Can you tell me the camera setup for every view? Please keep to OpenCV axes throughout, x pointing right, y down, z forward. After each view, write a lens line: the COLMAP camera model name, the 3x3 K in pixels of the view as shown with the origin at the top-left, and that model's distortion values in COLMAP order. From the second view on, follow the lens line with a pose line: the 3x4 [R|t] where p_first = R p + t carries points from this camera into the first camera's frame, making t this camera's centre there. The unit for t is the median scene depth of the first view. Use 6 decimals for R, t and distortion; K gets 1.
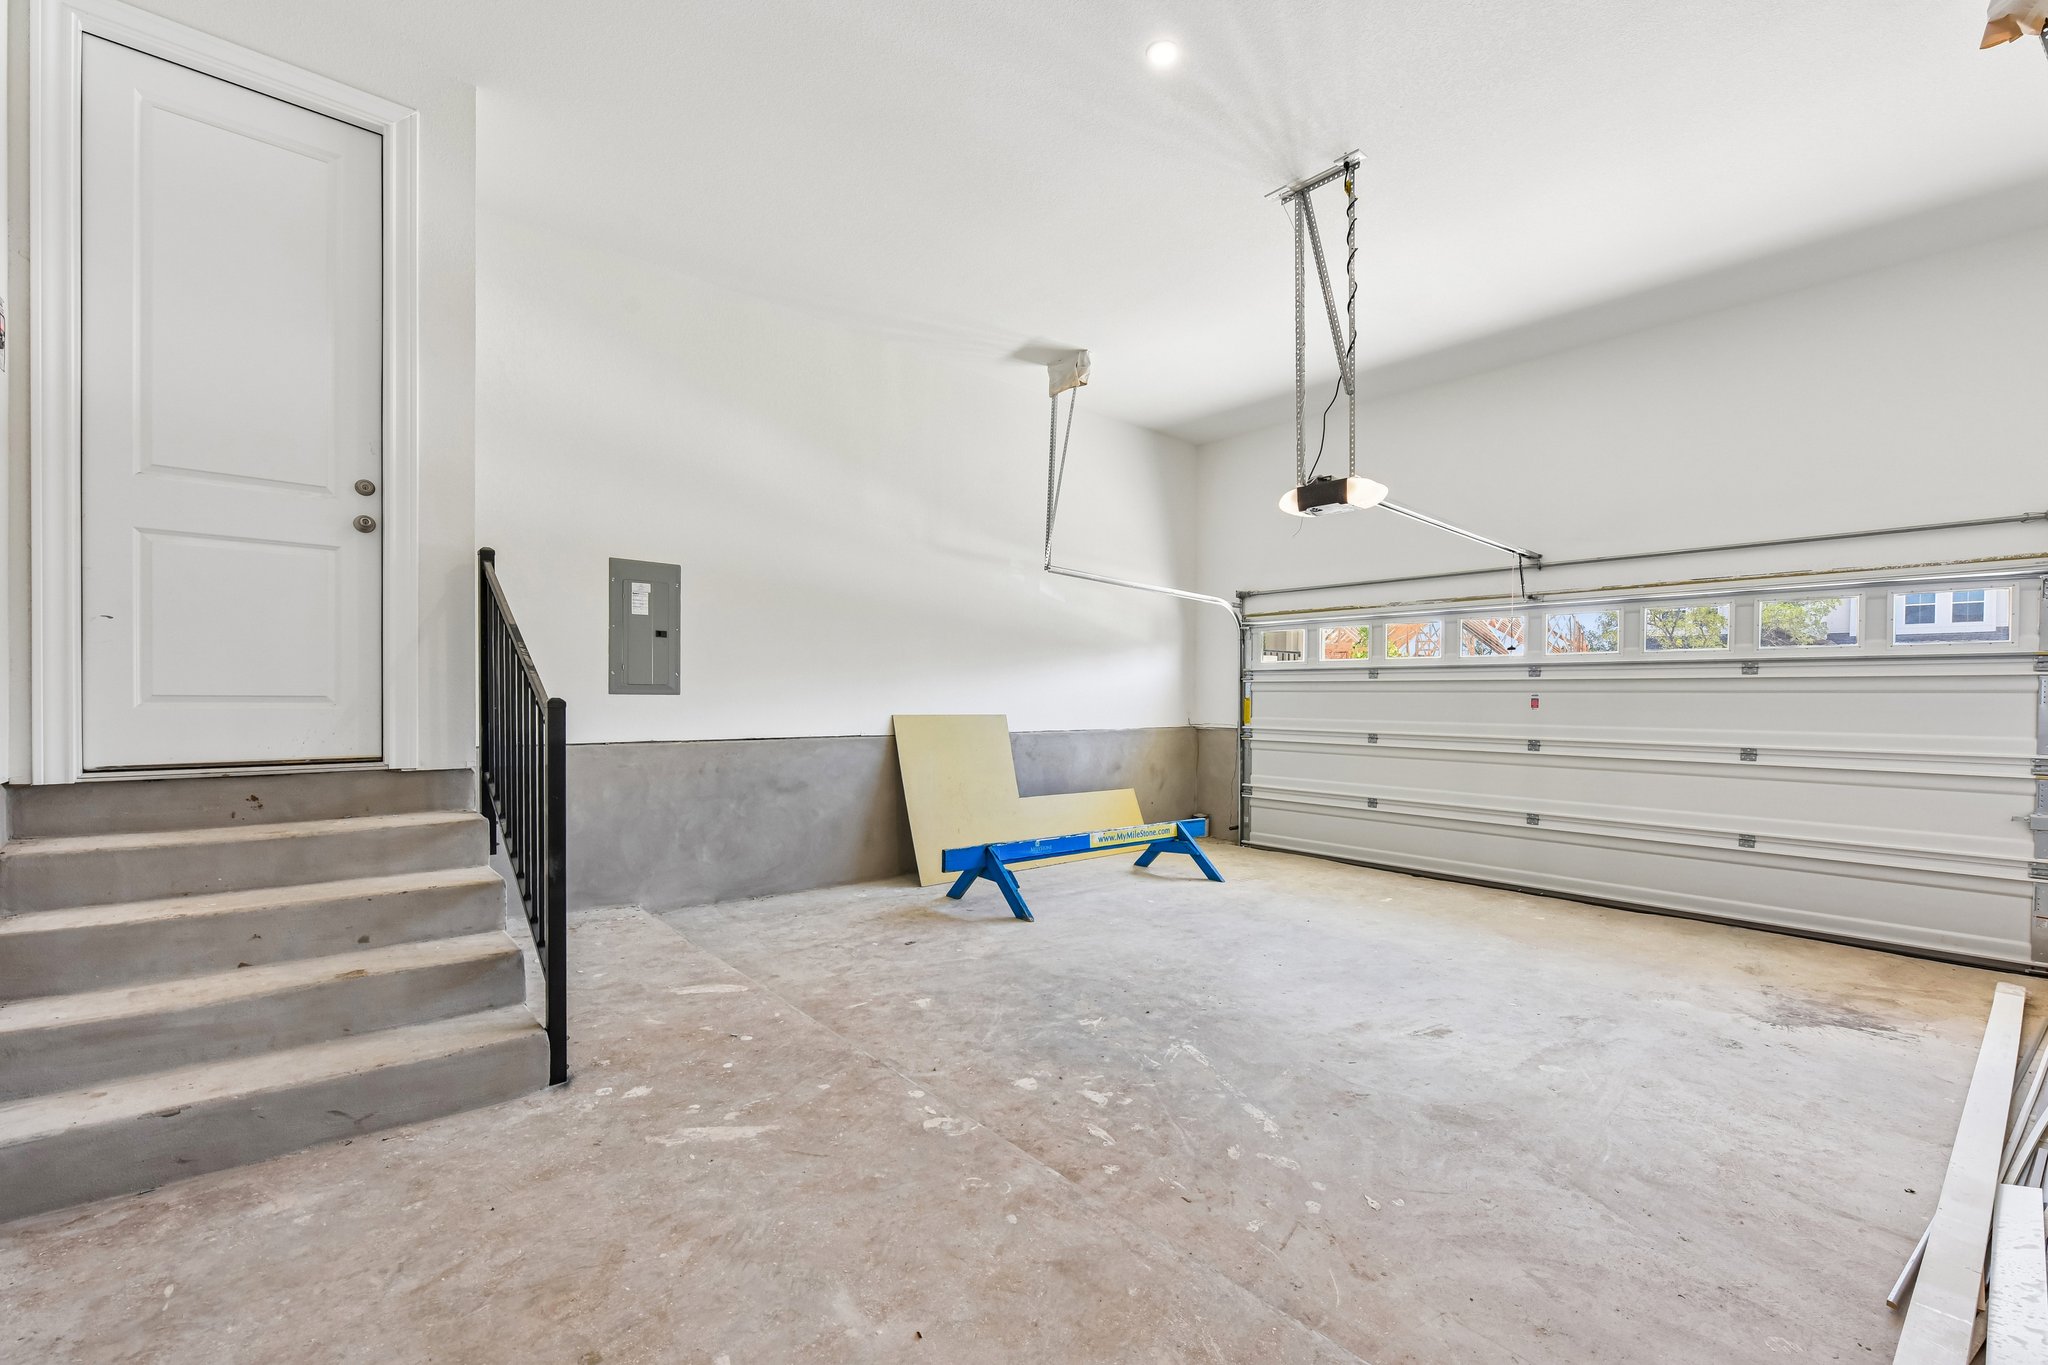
lens RADIAL K [[860.7, 0, 1019.1], [0, 860.7, 721.7], [0, 0, 1]] dist [0.001049, -0.000093]
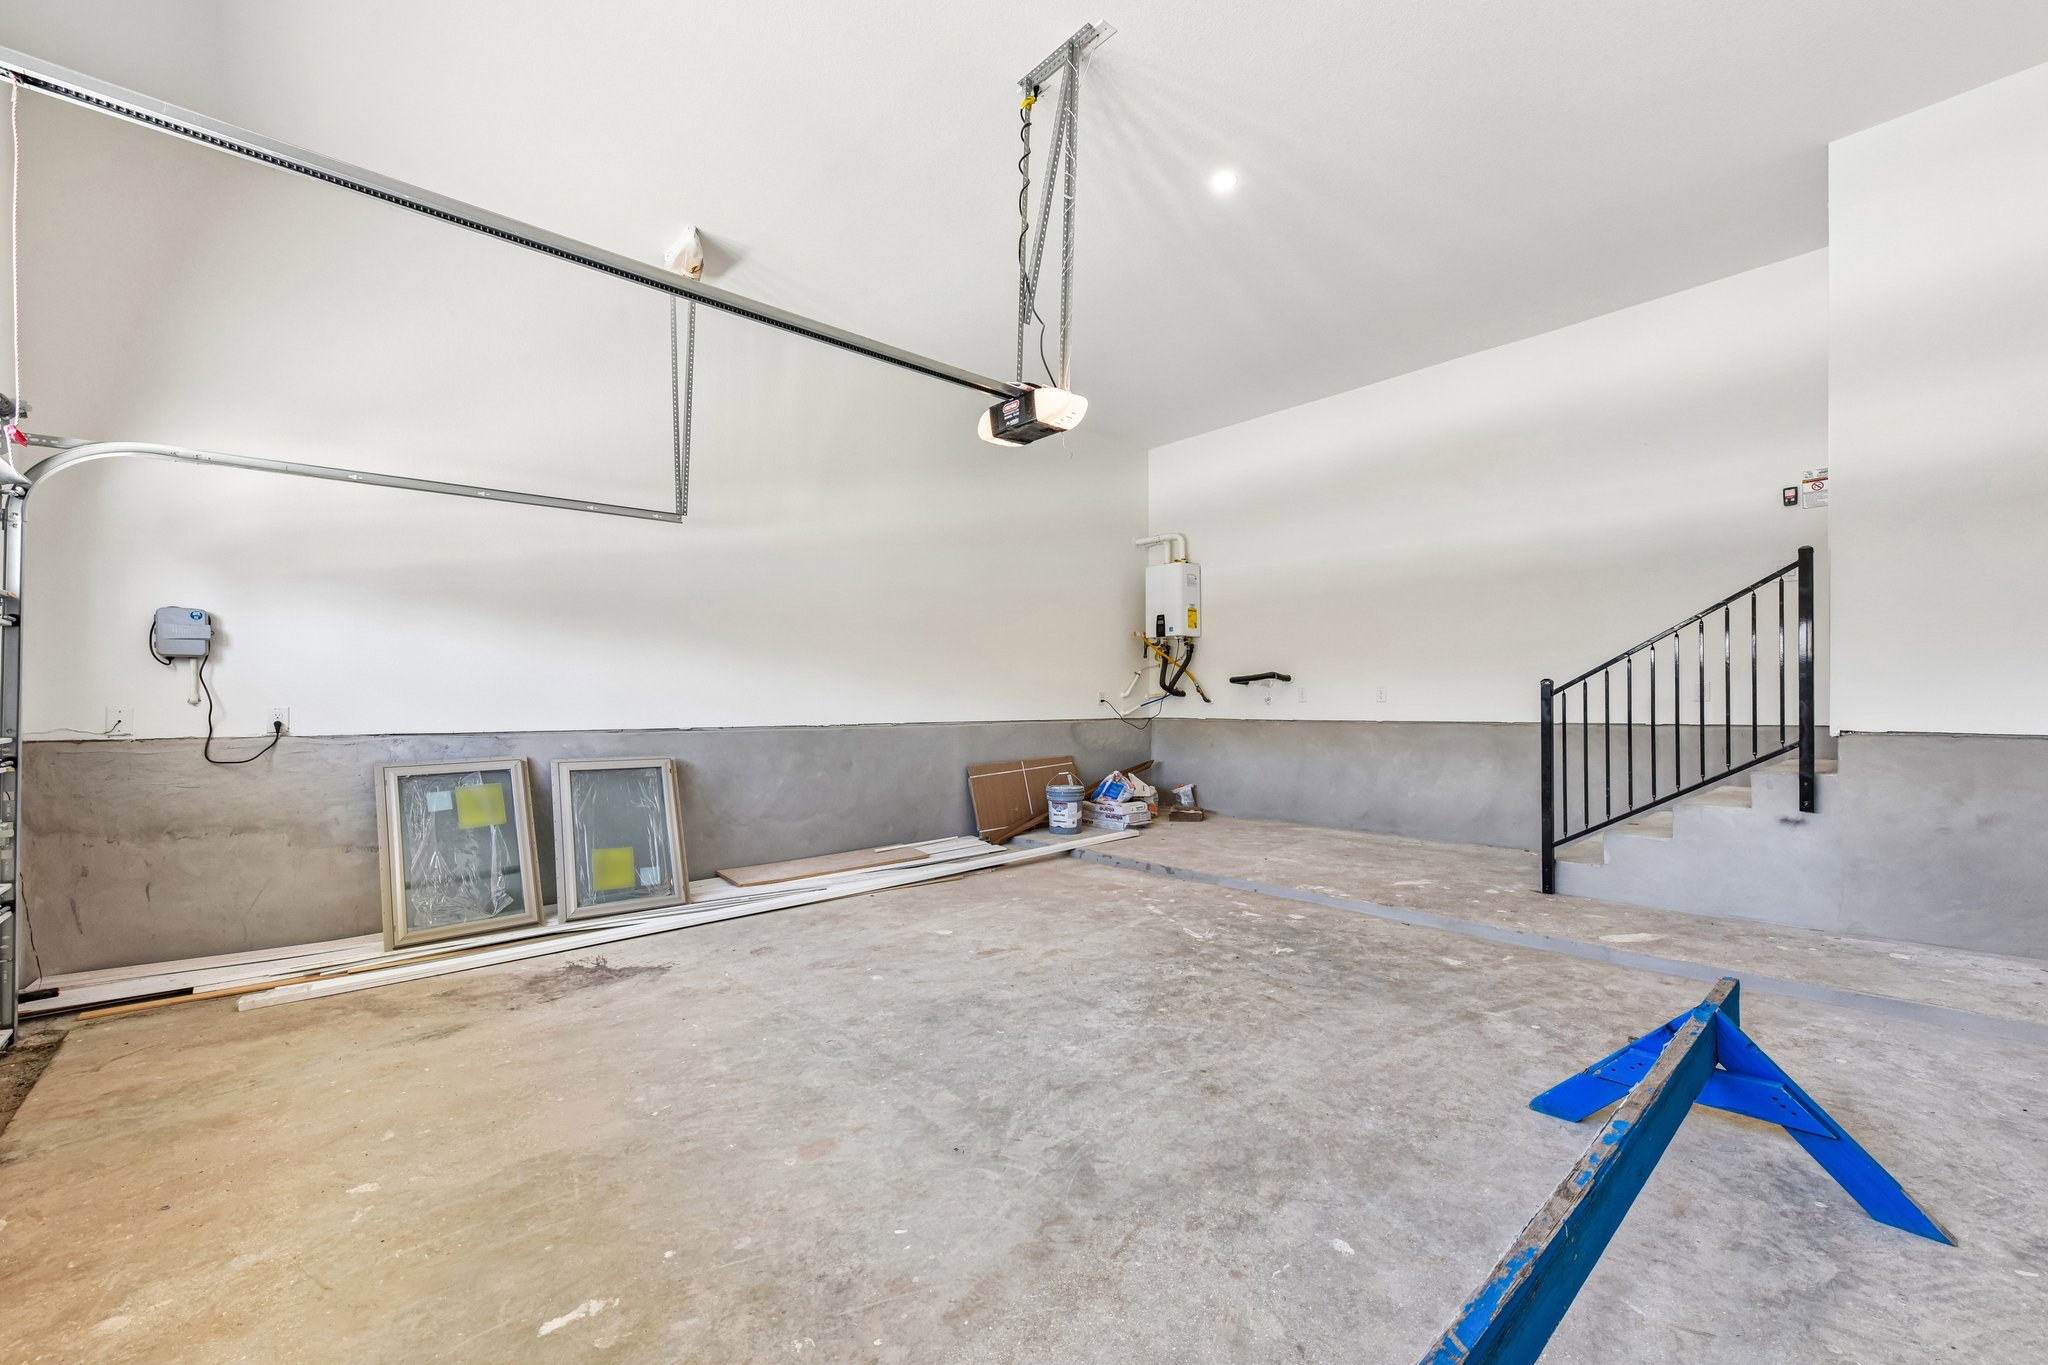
lens RADIAL K [[832.0, 0, 1038.2], [0, 832.0, 682.2], [0, 0, 1]] dist [0.000610, -0.000421]
pose [[-0.999296, -0.006074, -0.037014, 0.442361], [-0.006542, 0.999900, 0.012535, -0.024589], [0.036934, 0.012768, -0.999236, 2.036459]]
